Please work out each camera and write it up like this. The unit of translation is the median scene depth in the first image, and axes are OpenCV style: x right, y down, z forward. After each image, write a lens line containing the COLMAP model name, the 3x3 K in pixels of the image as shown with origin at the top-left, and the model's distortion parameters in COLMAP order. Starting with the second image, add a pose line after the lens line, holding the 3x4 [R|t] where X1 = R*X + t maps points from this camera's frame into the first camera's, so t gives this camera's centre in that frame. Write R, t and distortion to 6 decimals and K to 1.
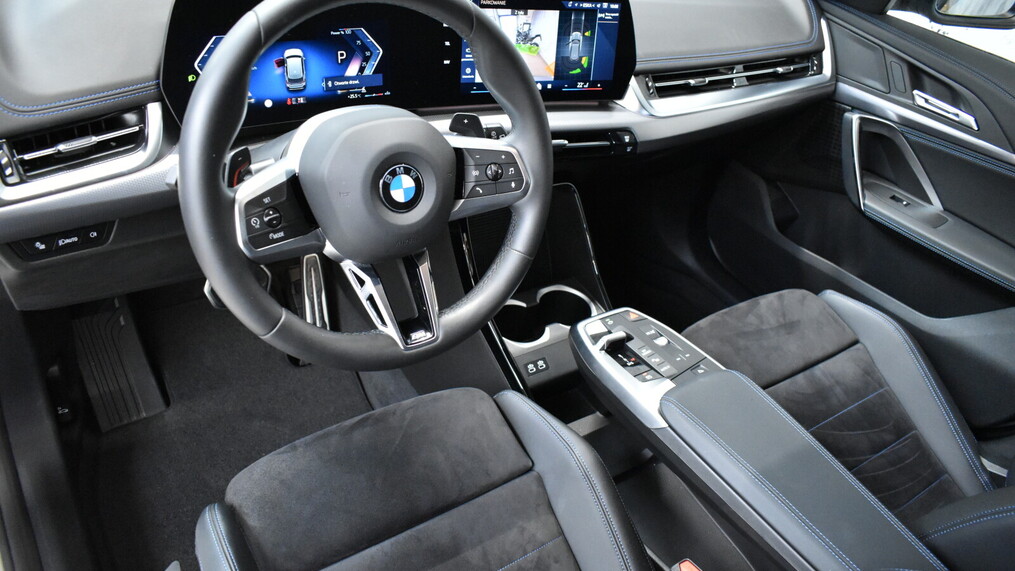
lens RADIAL K [[807.1, 0, 507.5], [0, 807.1, 285.5], [0, 0, 1]] dist [-0.017886, -0.001651]
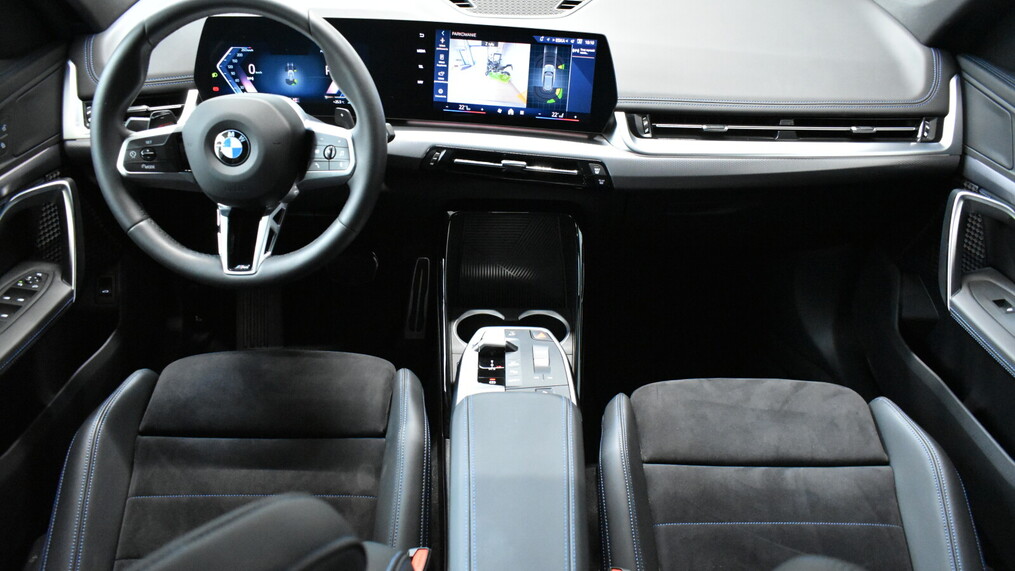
lens RADIAL K [[807.1, 0, 507.5], [0, 807.1, 285.5], [0, 0, 1]] dist [-0.017886, -0.001651]
pose [[0.799974, 0.174456, -0.574114, 0.706812], [-0.243718, 0.968792, -0.045213, 0.033515], [0.548309, 0.176091, 0.817526, 0.139407]]
